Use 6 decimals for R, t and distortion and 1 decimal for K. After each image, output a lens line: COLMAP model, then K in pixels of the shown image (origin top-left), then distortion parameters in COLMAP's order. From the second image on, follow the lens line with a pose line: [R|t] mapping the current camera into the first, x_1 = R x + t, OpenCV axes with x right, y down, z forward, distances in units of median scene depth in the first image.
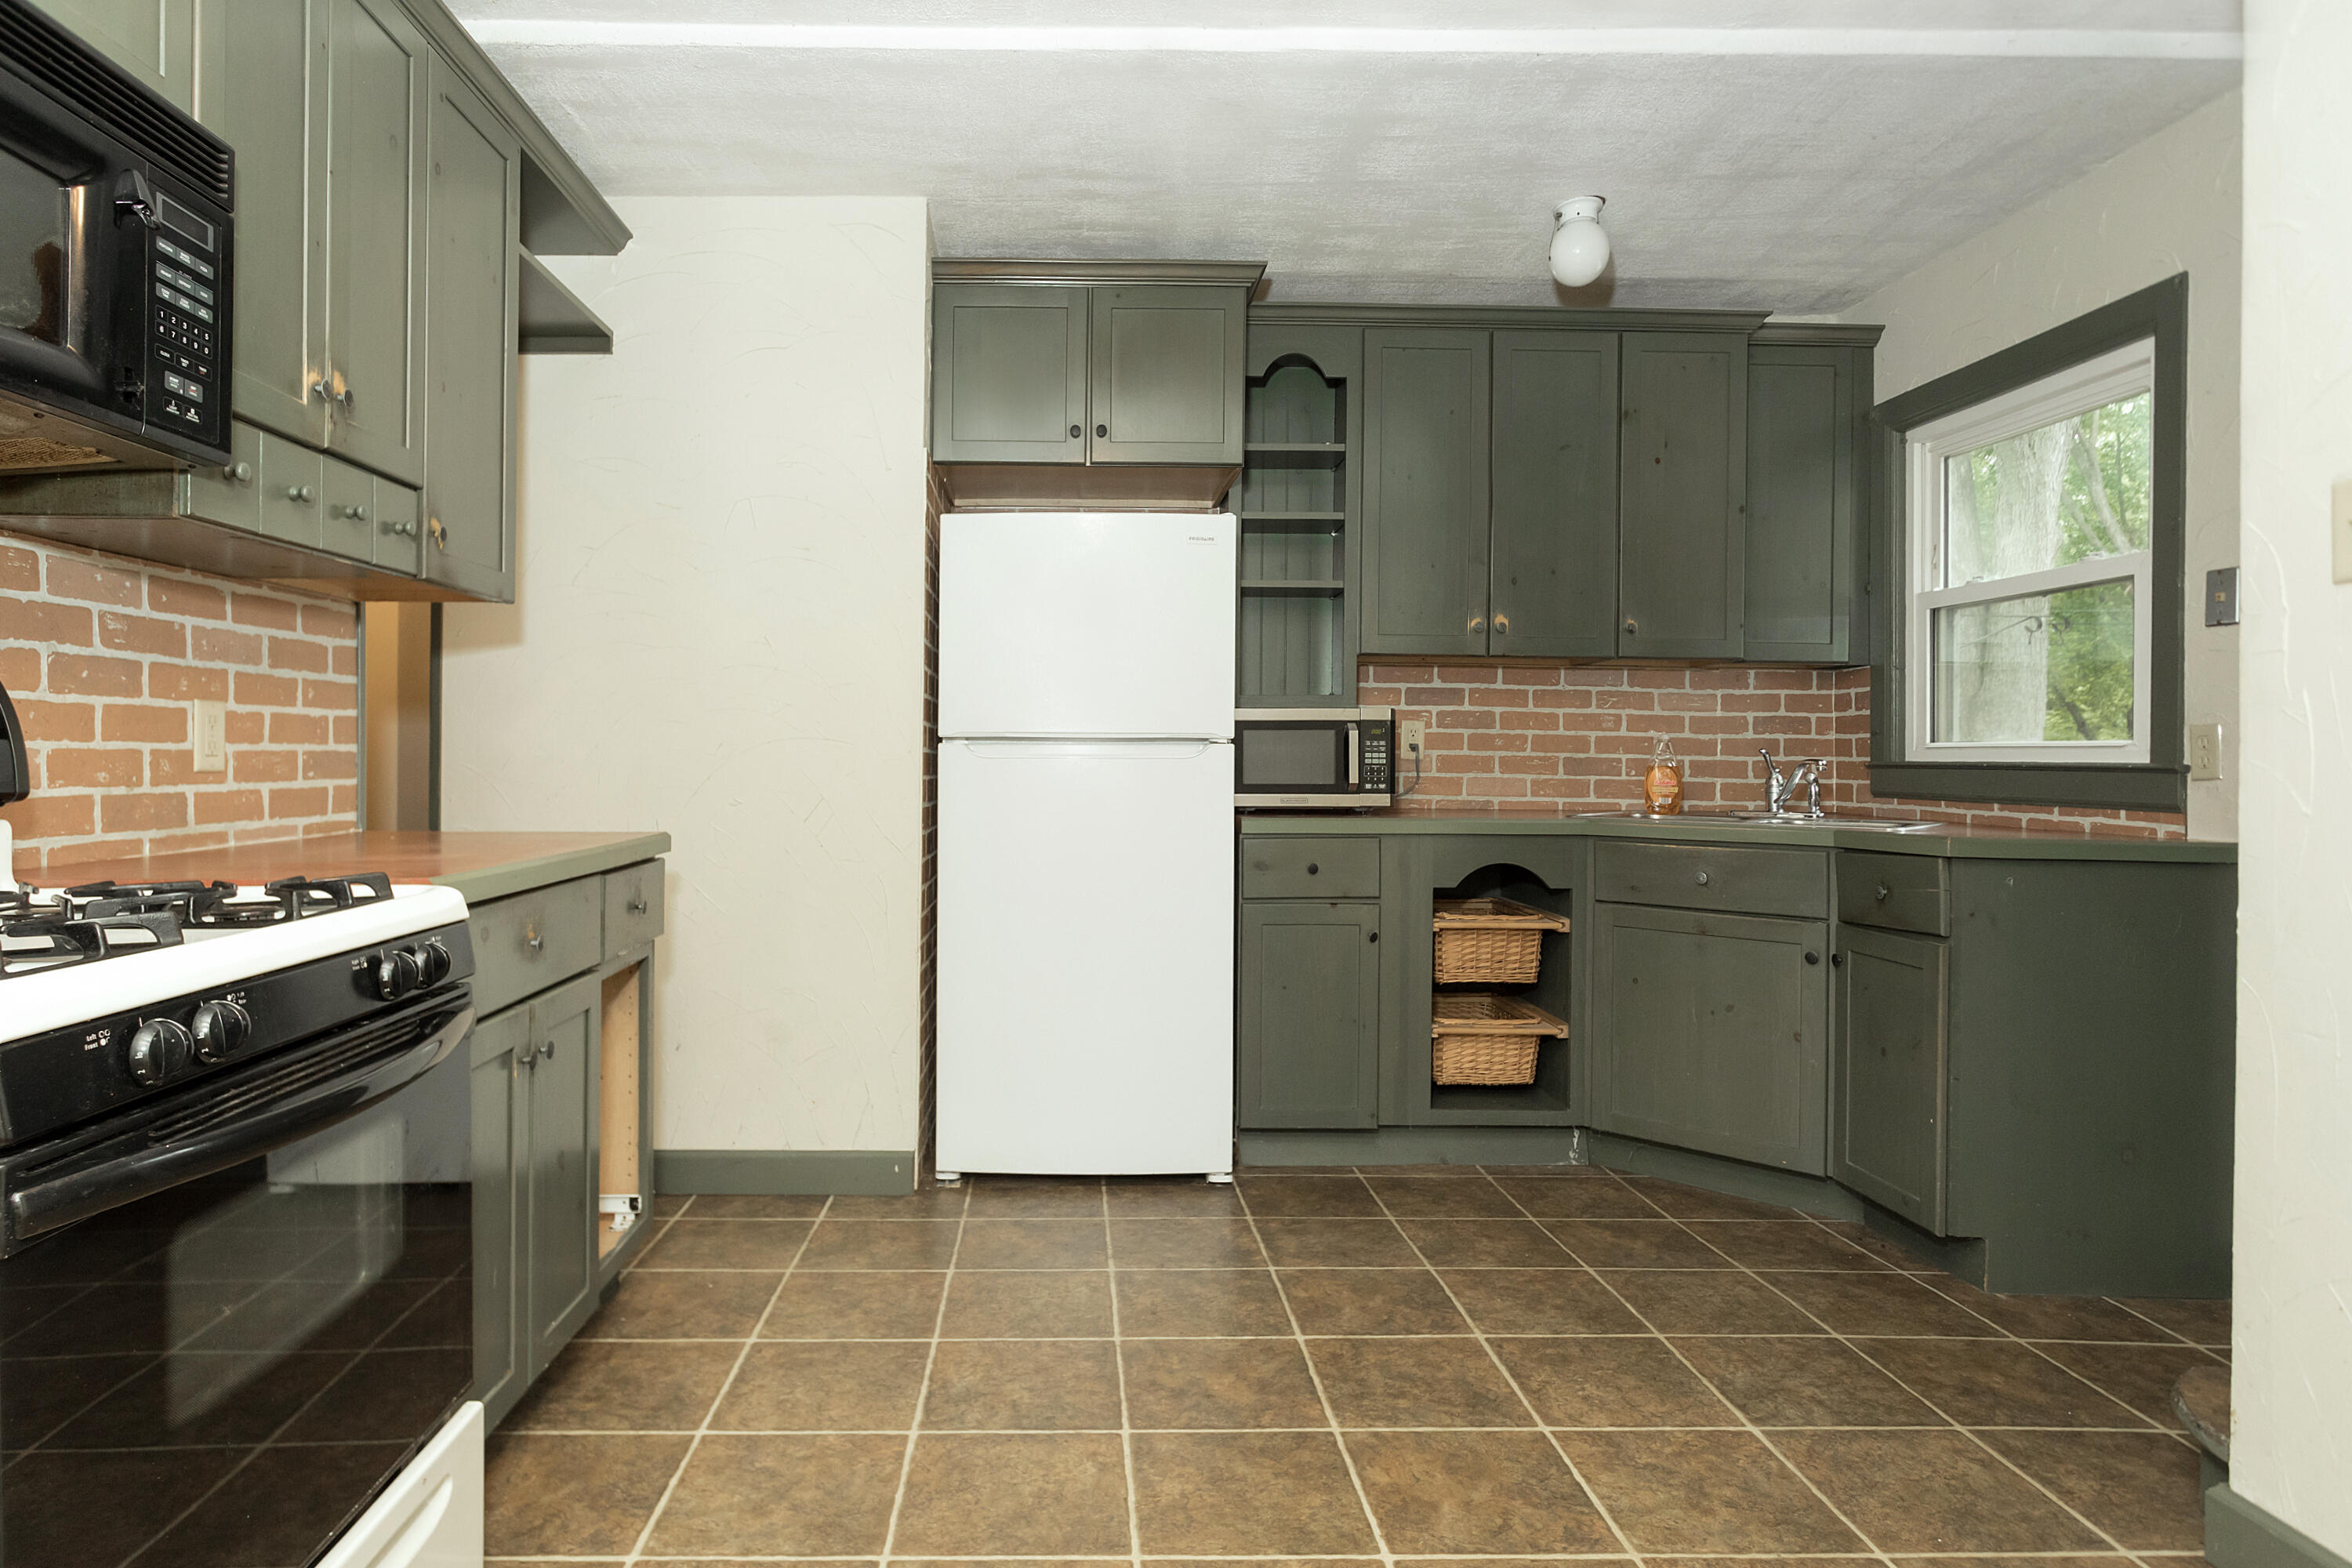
lens RADIAL K [[1384.4, 0, 1081.9], [0, 1384.4, 810.8], [0, 0, 1]] dist [-0.001981, 0.000893]
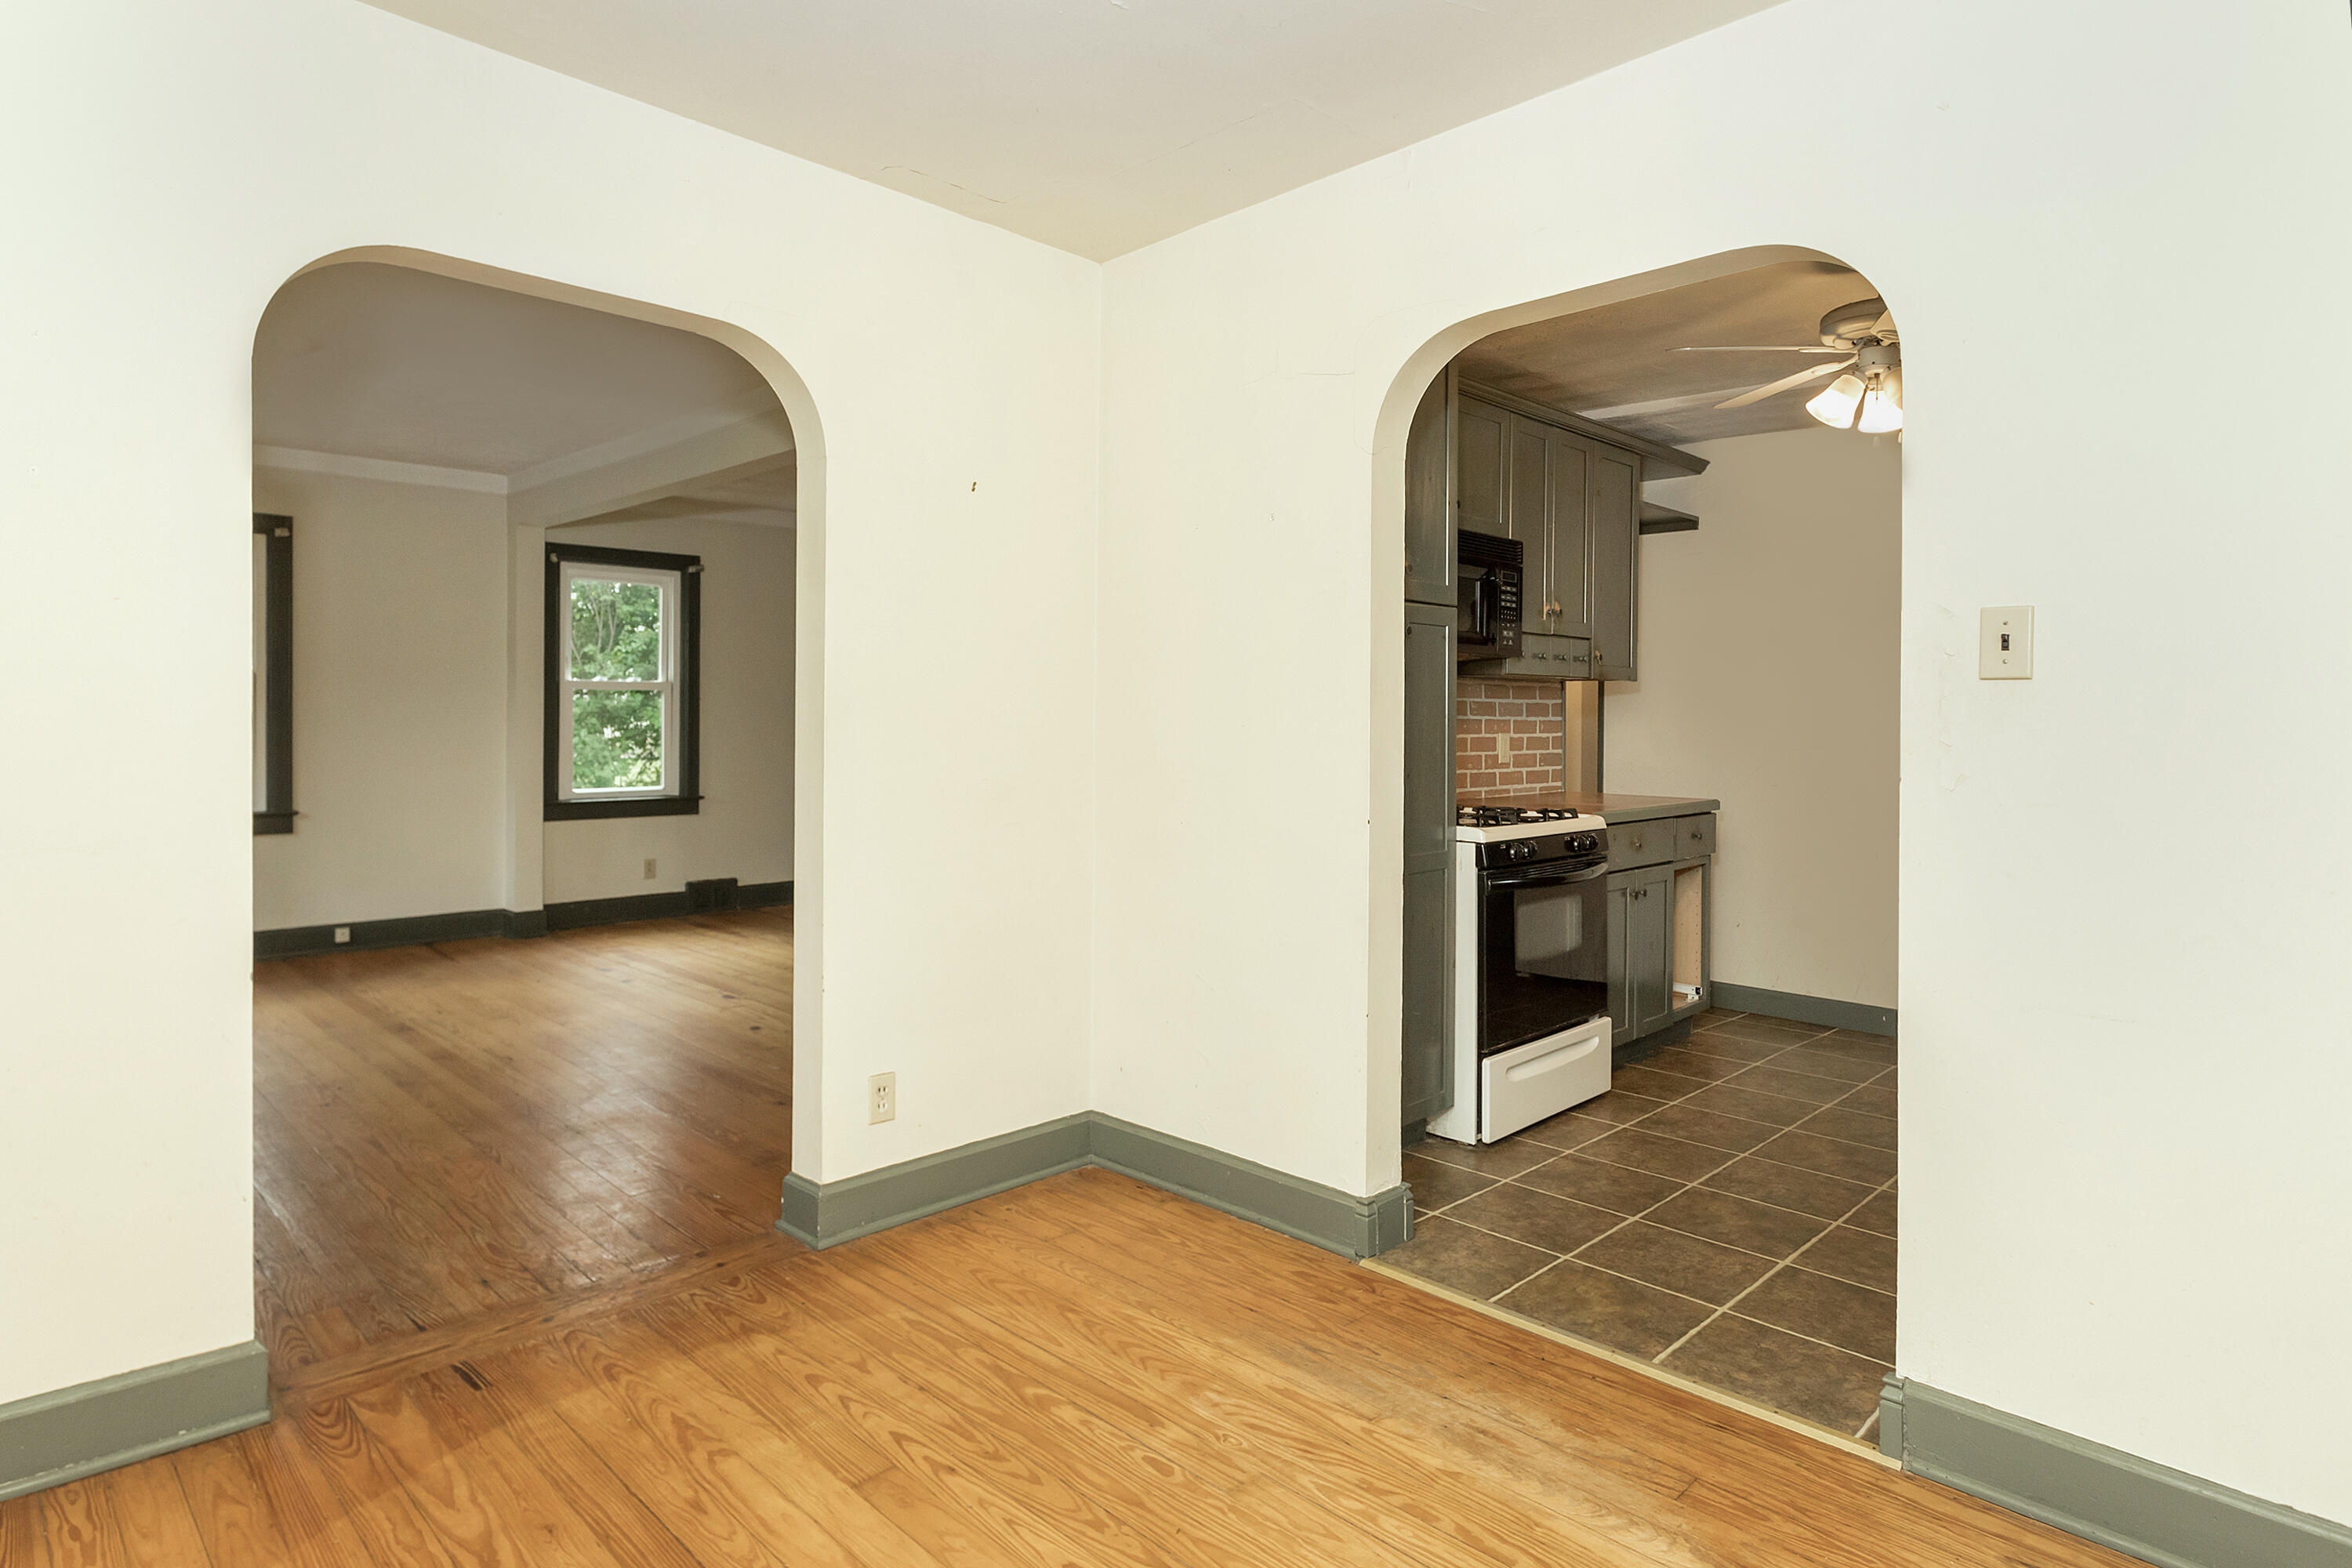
lens RADIAL K [[1291.0, 0, 1087.8], [0, 1291.0, 677.7], [0, 0, 1]] dist [-0.005557, -0.000772]
pose [[0.677975, -0.031732, -0.734400, 0.467758], [-0.026469, 0.997366, -0.067530, -0.005901], [0.734608, 0.065223, 0.675349, -0.934390]]
